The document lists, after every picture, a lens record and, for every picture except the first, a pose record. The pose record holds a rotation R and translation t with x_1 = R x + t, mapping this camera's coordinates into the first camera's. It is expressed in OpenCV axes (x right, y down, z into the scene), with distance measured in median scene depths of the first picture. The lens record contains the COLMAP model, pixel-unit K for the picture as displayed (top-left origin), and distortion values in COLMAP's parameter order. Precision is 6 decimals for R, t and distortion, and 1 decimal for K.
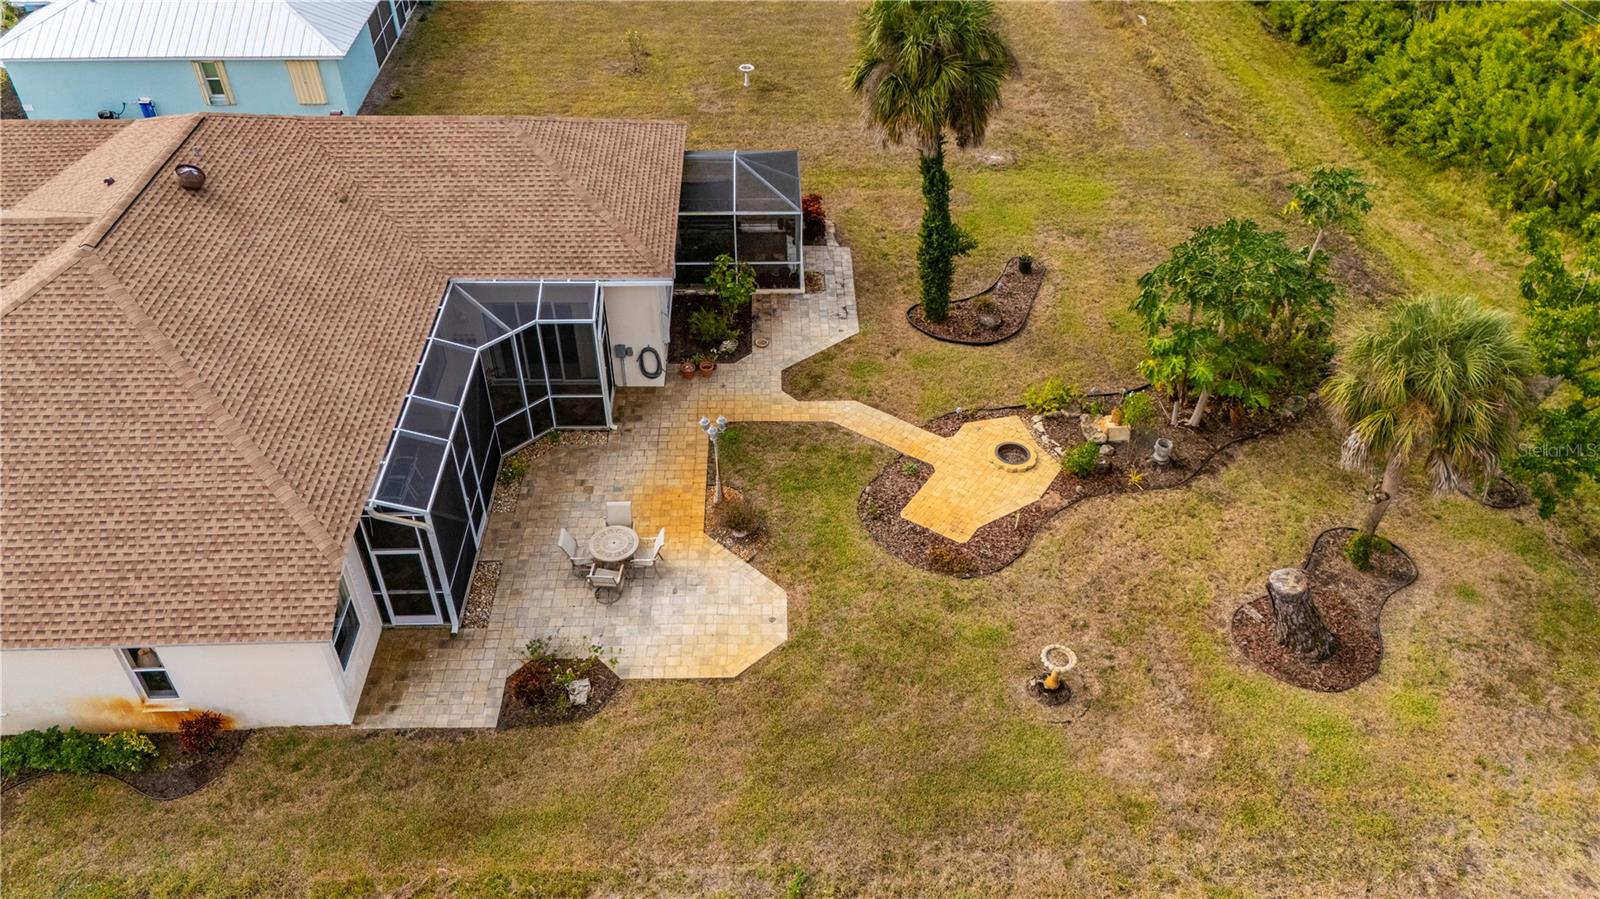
lens RADIAL K [[1175.0, 0, 814.0], [0, 1175.0, 440.7], [0, 0, 1]] dist [0.063830, -0.050114]
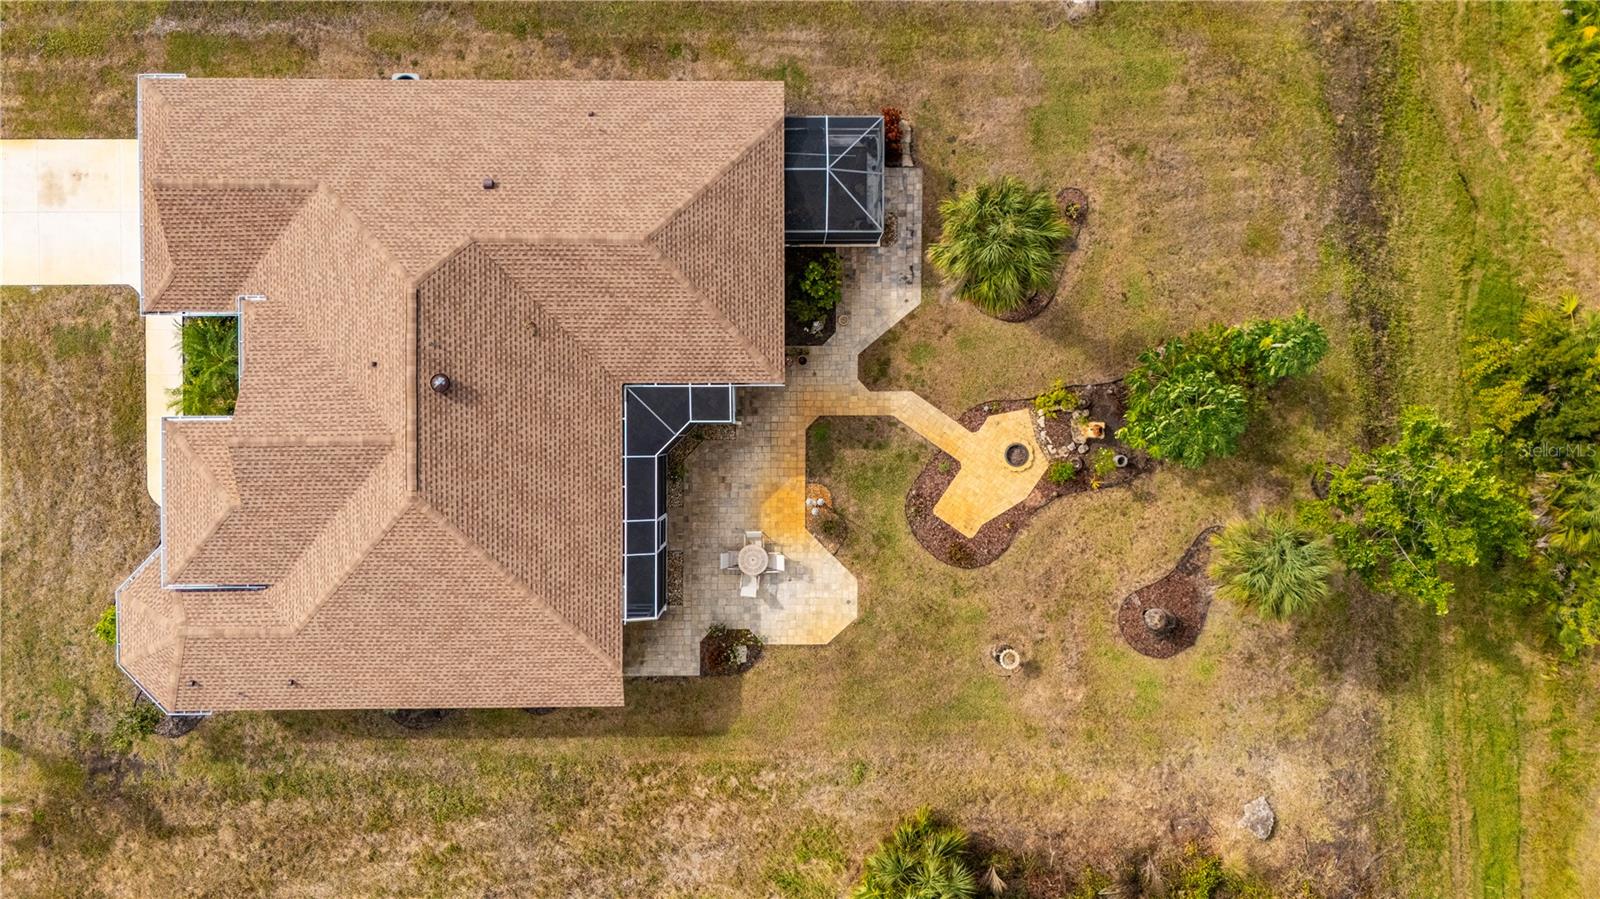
lens RADIAL K [[1175.0, 0, 794.3], [0, 1175.0, 416.5], [0, 0, 1]] dist [0.063830, -0.050114]
pose [[0.999272, 0.038063, 0.002487, -0.116952], [-0.025904, 0.629303, 0.776728, -1.214114], [0.028000, -0.776227, 0.629831, 0.128697]]
